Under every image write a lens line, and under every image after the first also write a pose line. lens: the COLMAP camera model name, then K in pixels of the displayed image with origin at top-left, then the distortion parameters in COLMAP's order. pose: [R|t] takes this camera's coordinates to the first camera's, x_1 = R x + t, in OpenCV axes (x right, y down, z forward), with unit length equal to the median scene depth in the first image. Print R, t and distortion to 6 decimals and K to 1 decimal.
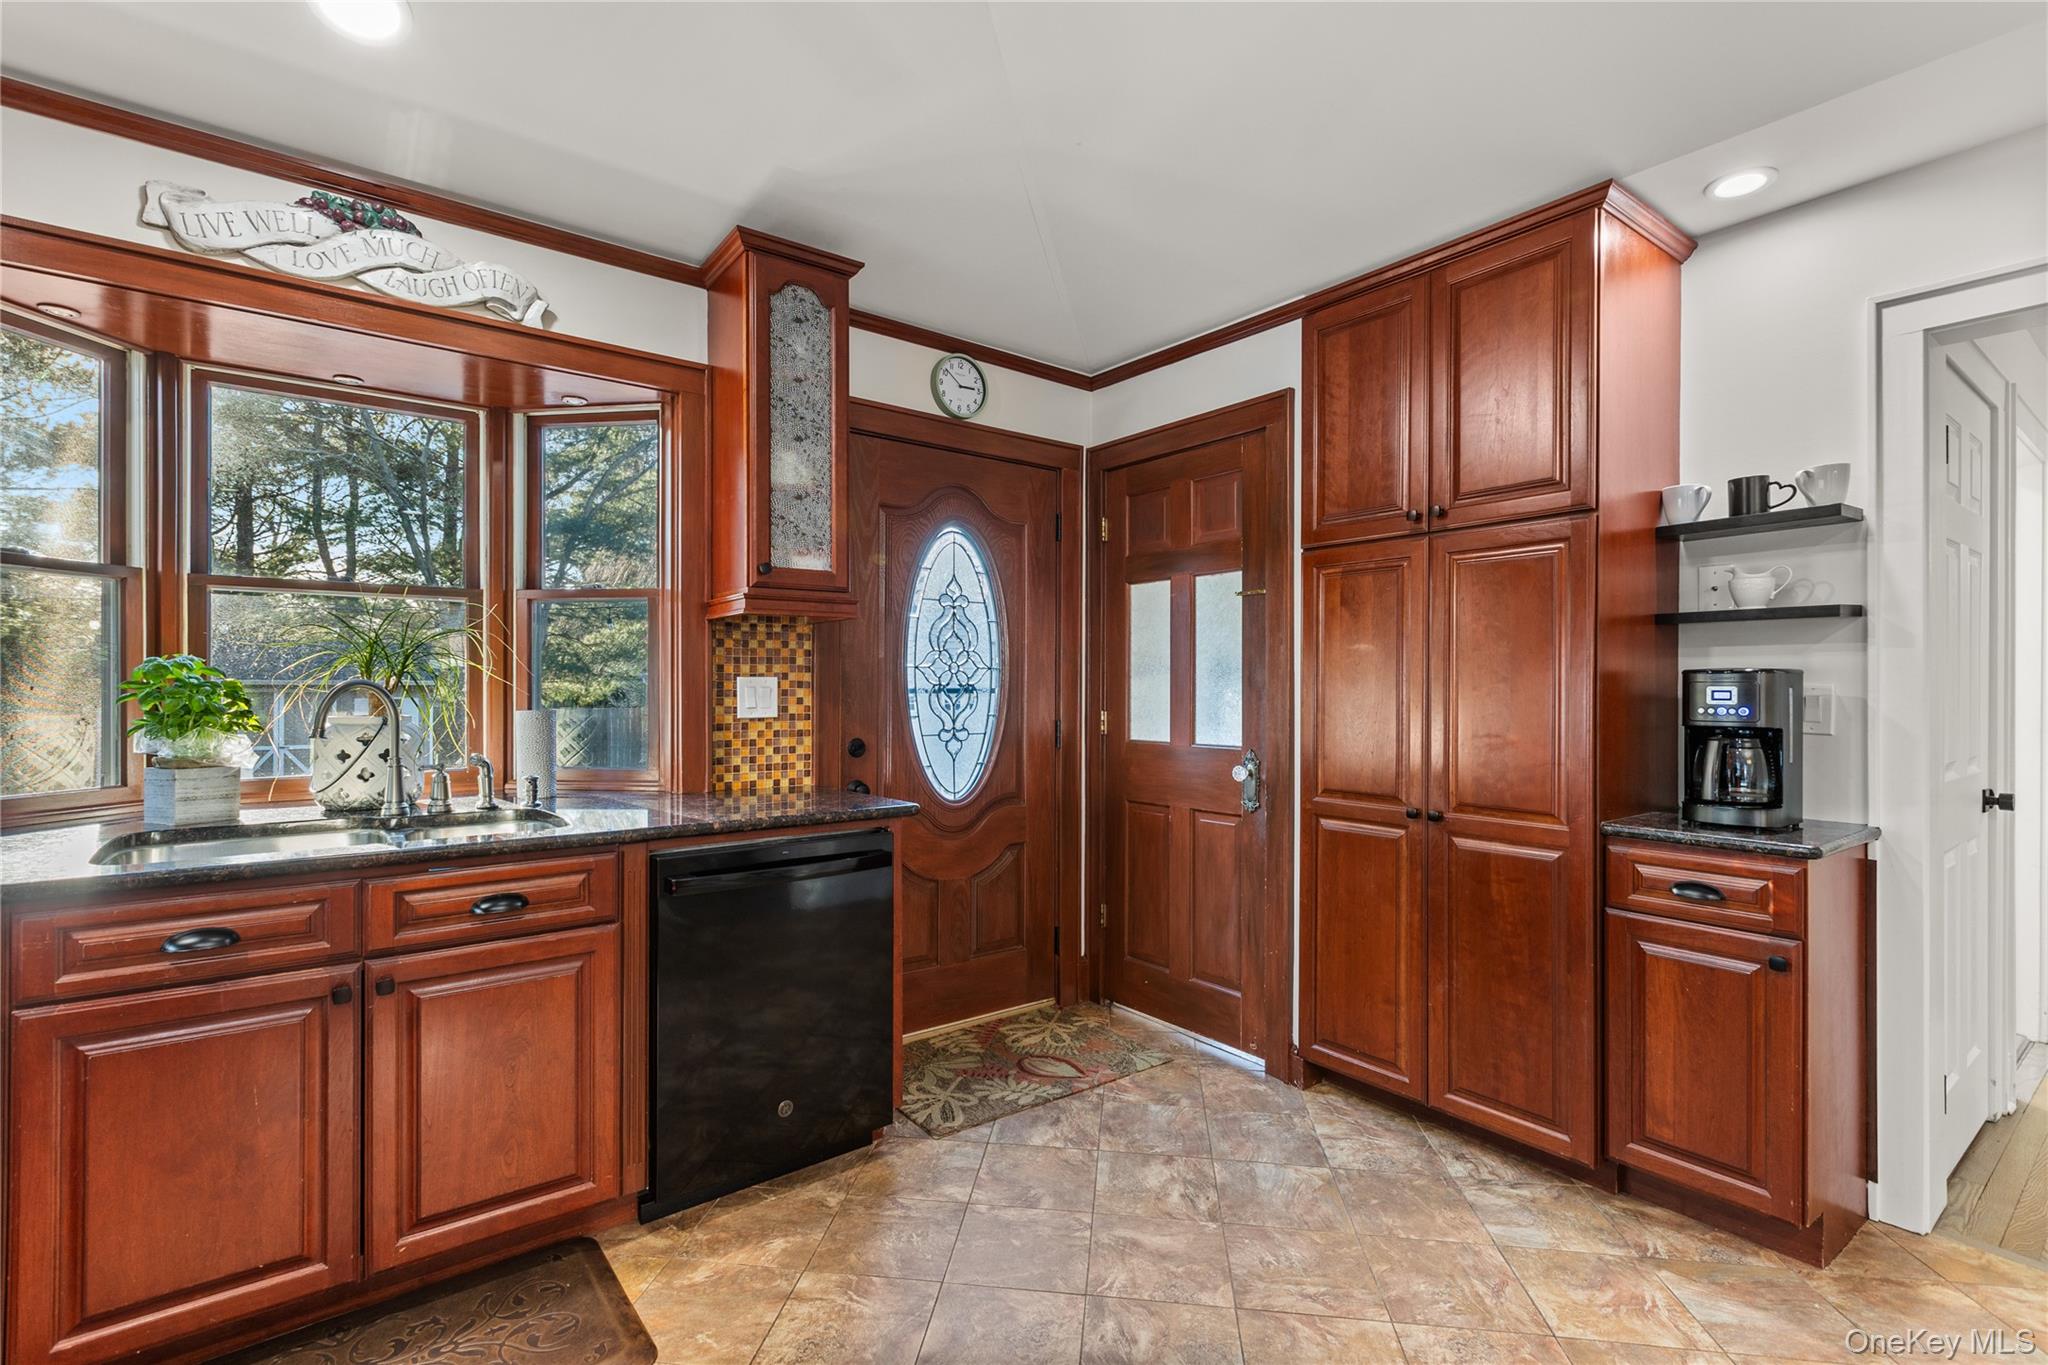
lens RADIAL K [[934.5, 0, 1013.0], [0, 934.5, 690.6], [0, 0, 1]] dist [0.001561, -0.000323]
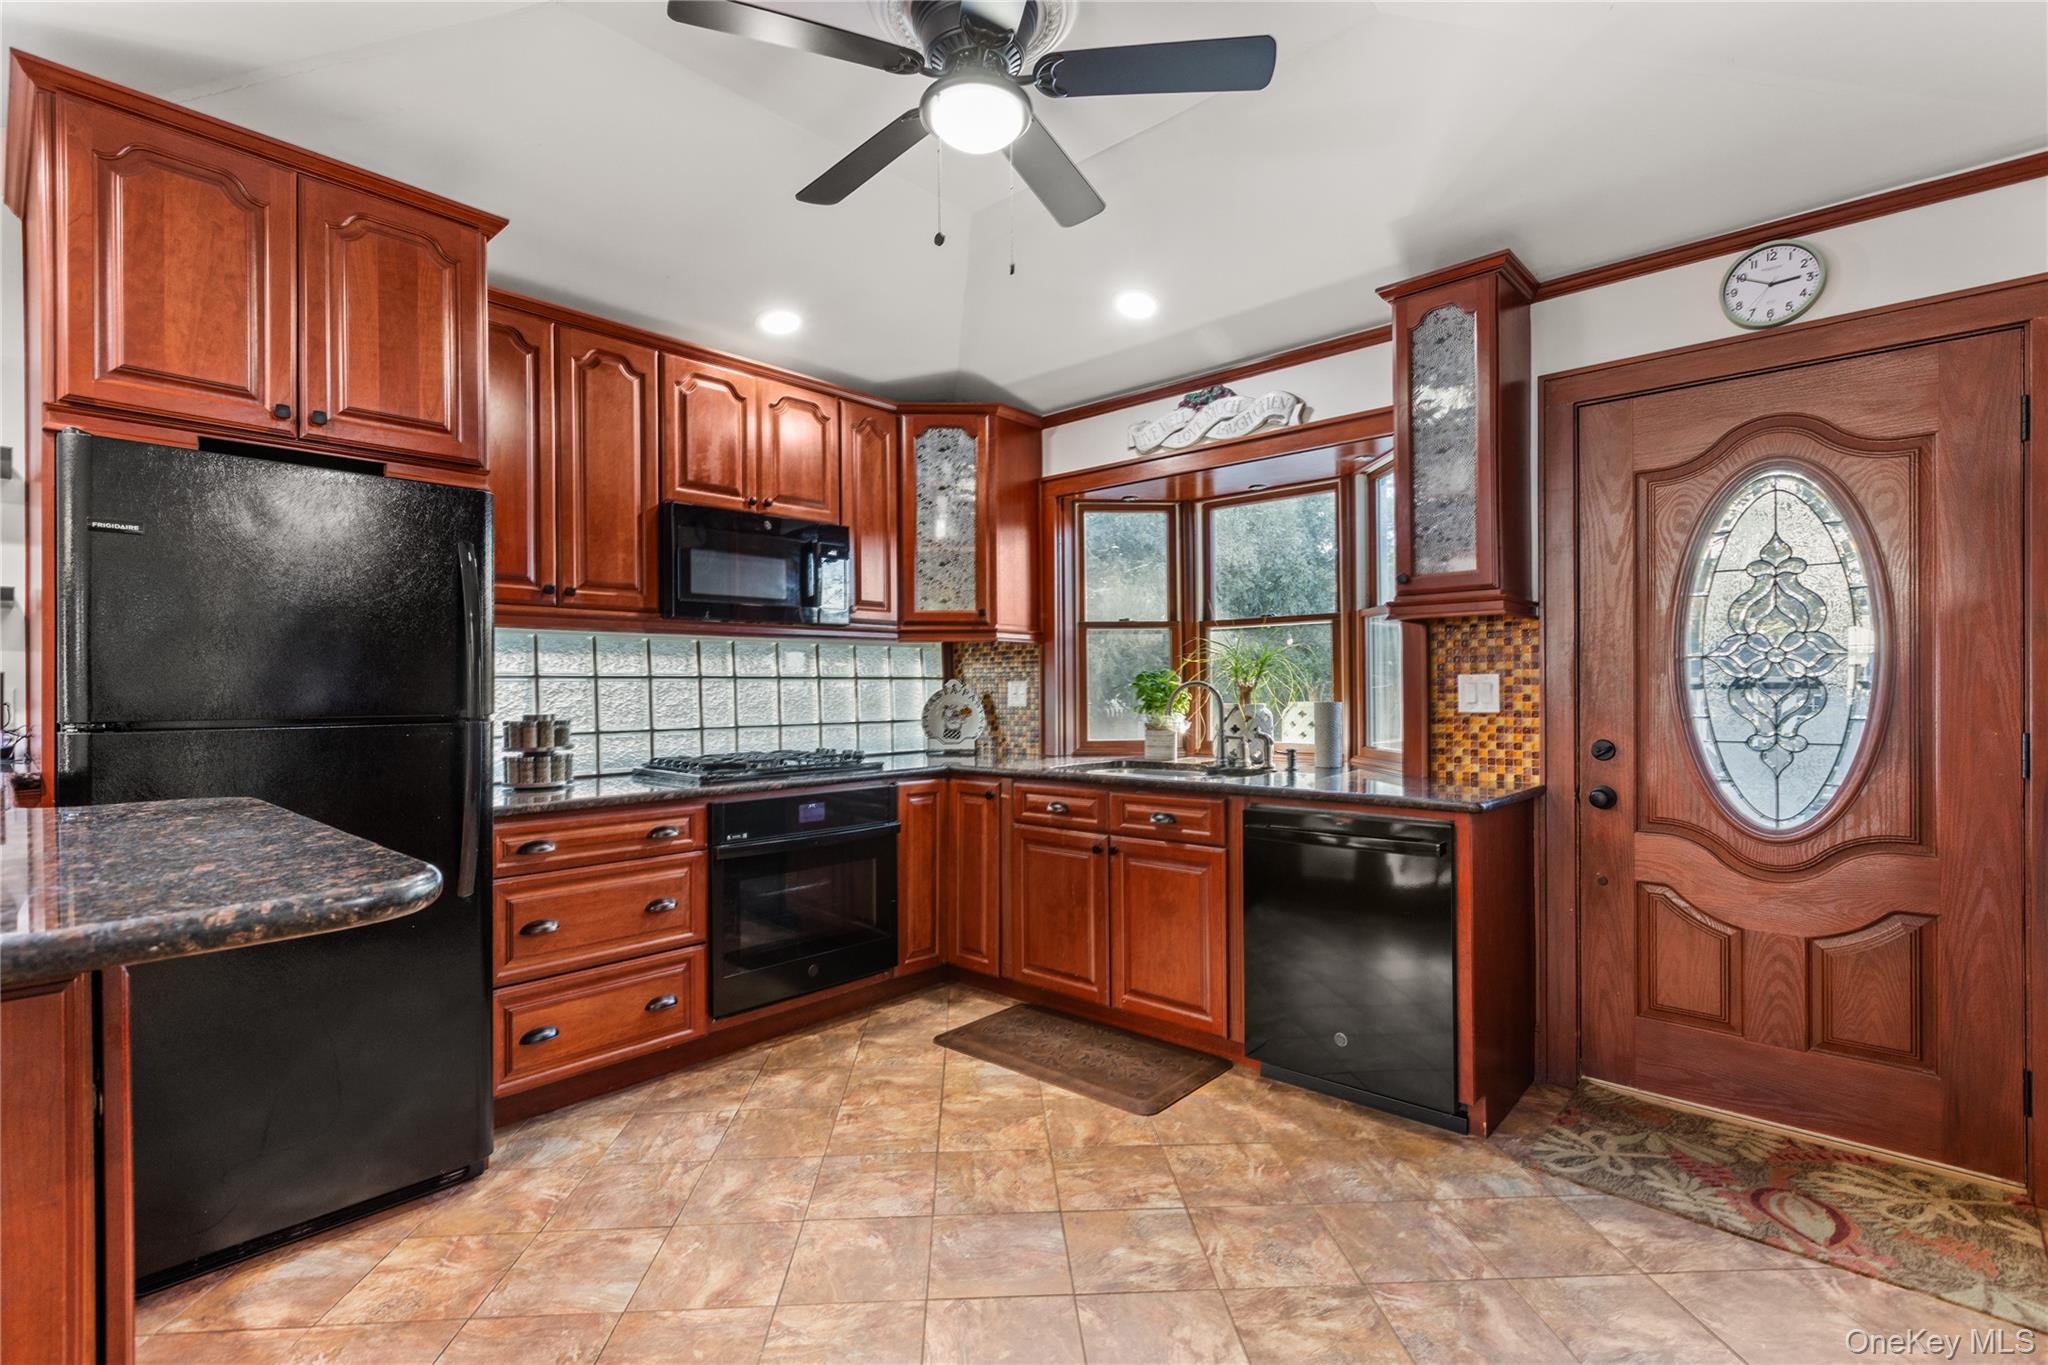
lens RADIAL K [[934.5, 0, 1015.3], [0, 934.5, 690.2], [0, 0, 1]] dist [0.001561, -0.000323]
pose [[0.176314, -0.000424, -0.984334, 0.671563], [0.003312, 0.999995, 0.000162, 0.001400], [0.984328, -0.003289, 0.176314, 0.301755]]
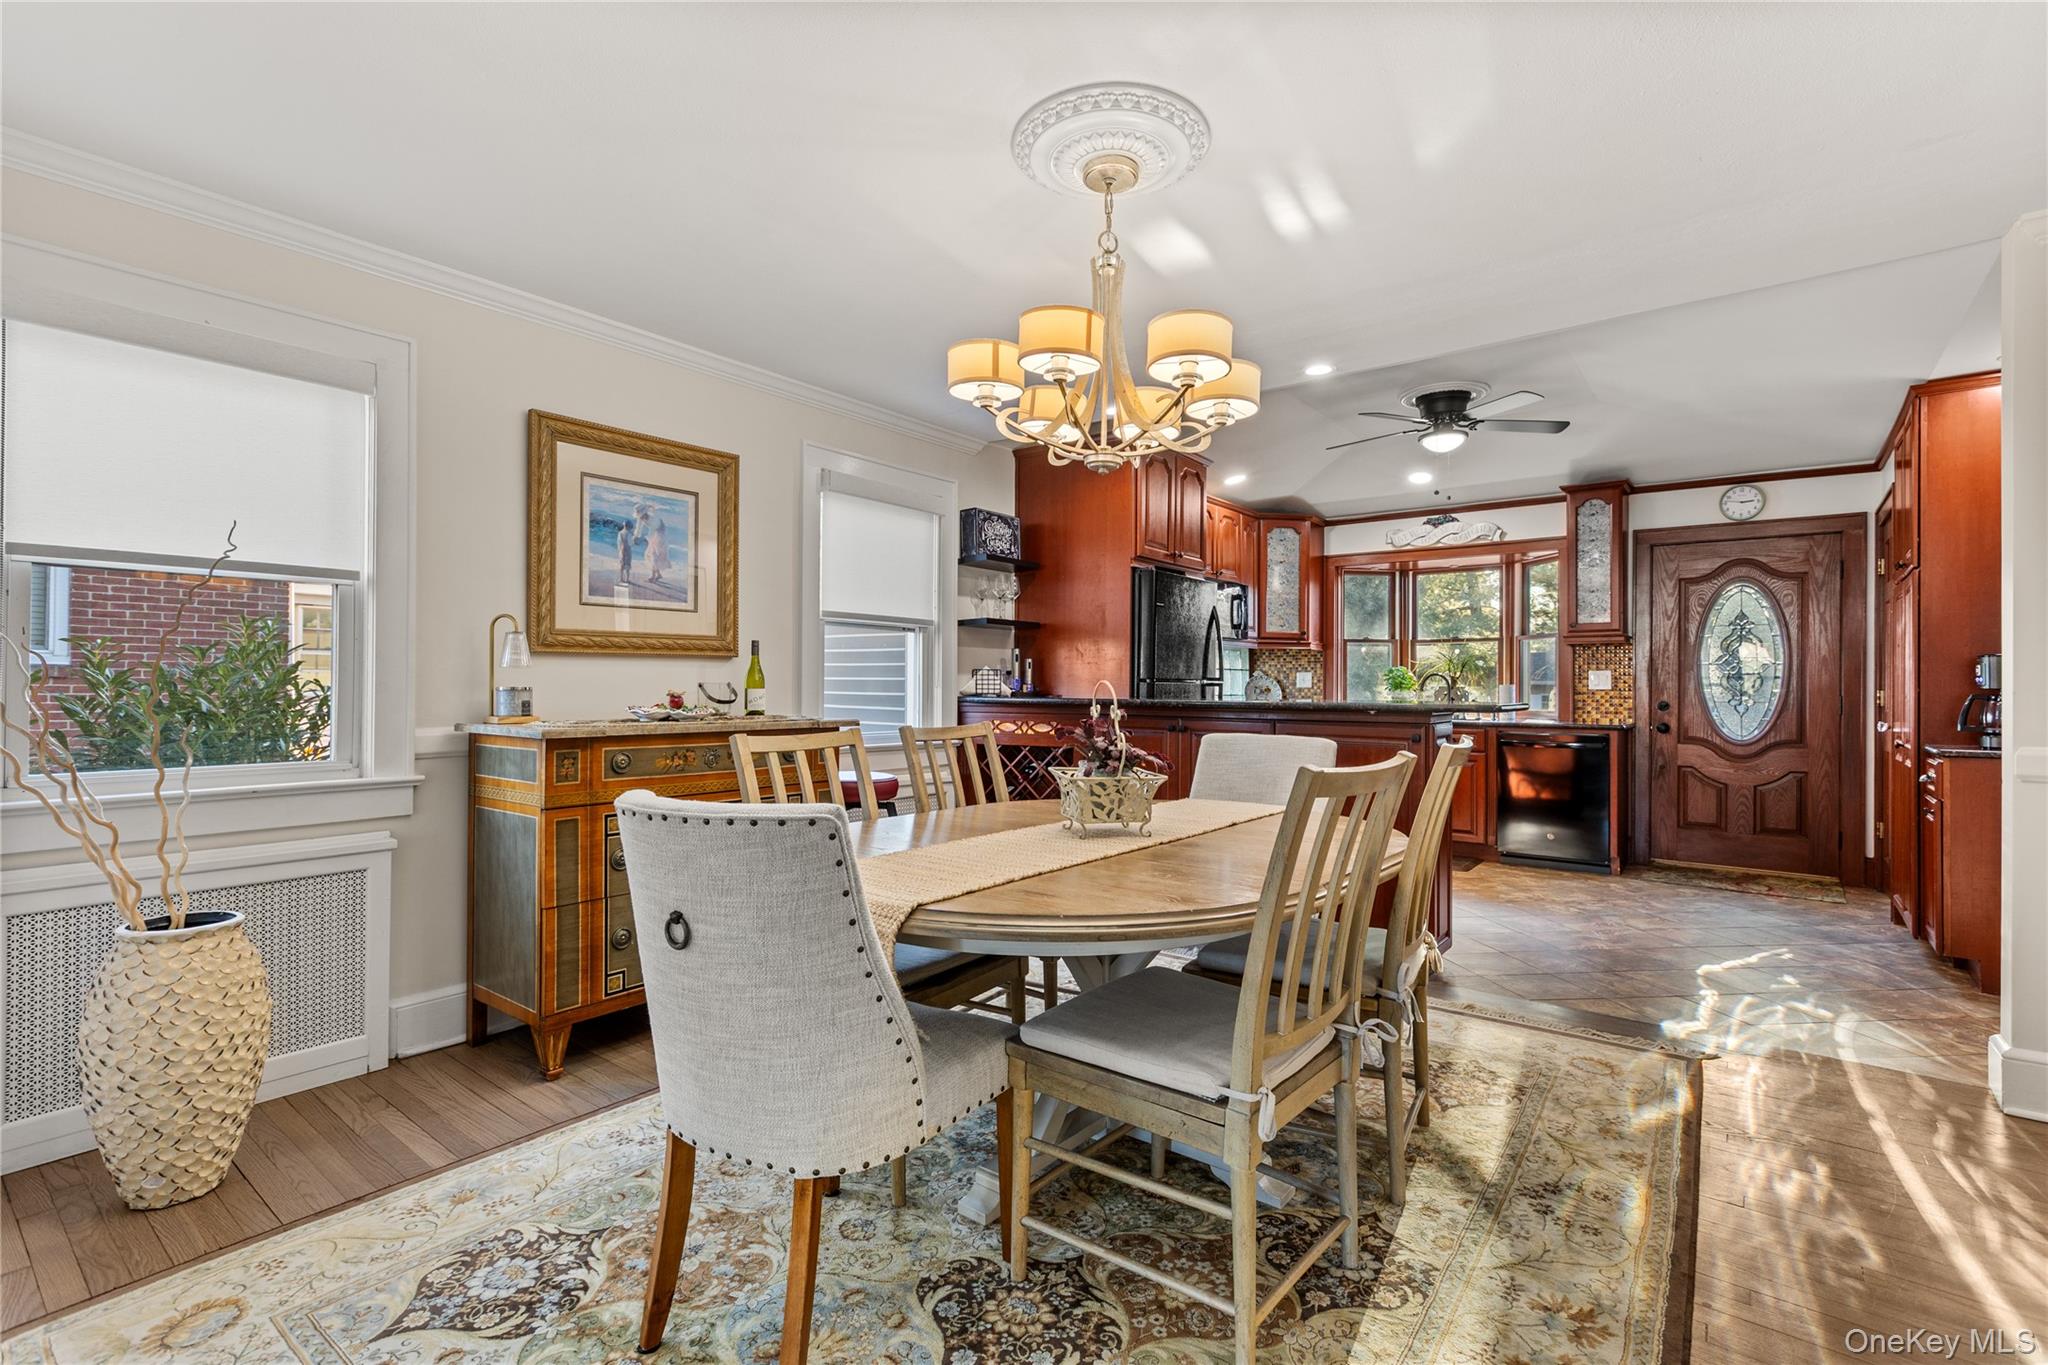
lens RADIAL K [[934.5, 0, 1008.0], [0, 934.5, 684.0], [0, 0, 1]] dist [0.001561, -0.000323]
pose [[0.245165, -0.002464, -0.969478, 1.499732], [-0.008918, 0.999949, -0.004797, 0.039310], [0.969440, 0.009822, 0.245131, -0.868842]]
